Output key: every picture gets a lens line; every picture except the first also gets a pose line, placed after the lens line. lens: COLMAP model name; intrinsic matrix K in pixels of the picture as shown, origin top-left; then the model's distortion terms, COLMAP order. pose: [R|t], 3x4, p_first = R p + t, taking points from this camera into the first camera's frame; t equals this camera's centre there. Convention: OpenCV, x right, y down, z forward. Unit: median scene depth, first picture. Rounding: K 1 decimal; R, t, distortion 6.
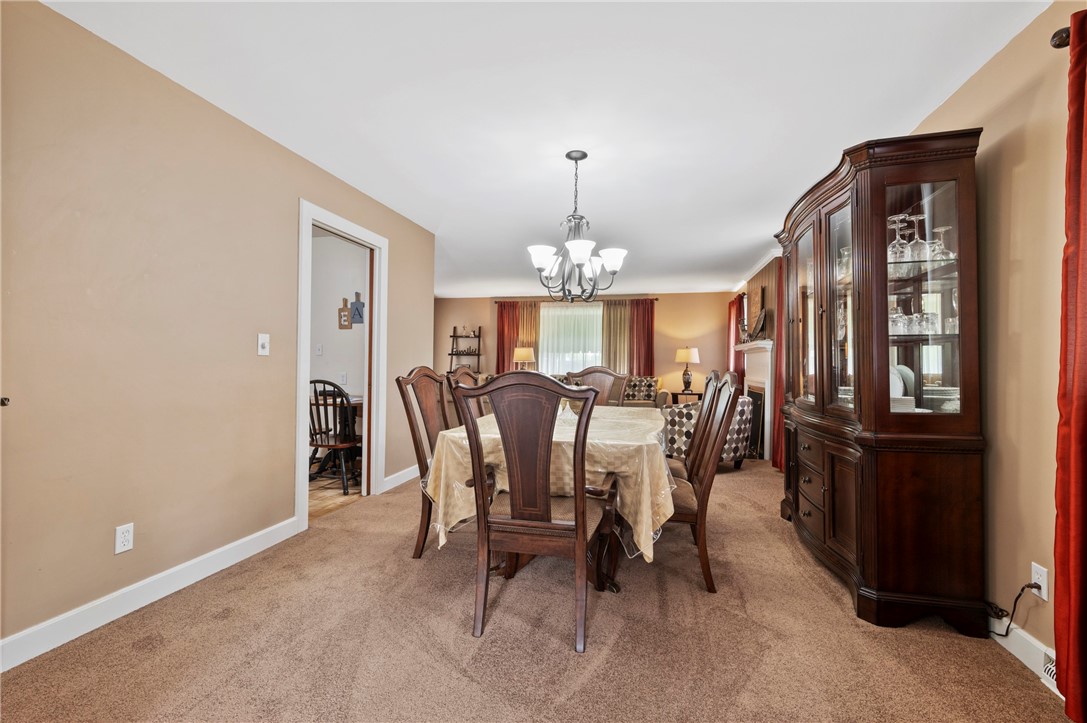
lens RADIAL K [[465.8, 0, 541.5], [0, 465.8, 357.9], [0, 0, 1]] dist [0.002888, -0.000795]
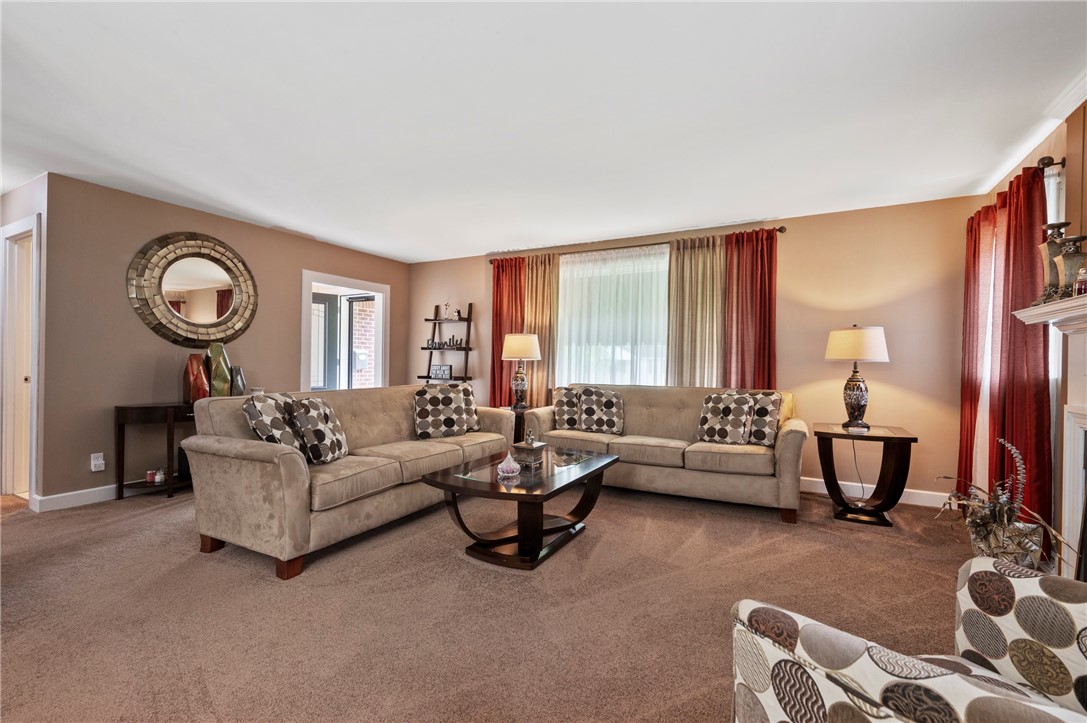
lens RADIAL K [[465.8, 0, 545.1], [0, 465.8, 360.5], [0, 0, 1]] dist [0.002888, -0.000795]
pose [[0.965695, -0.000530, -0.259678, 0.136136], [0.001509, 0.999992, 0.003571, 0.007082], [0.259674, -0.003840, 0.965689, 0.472083]]
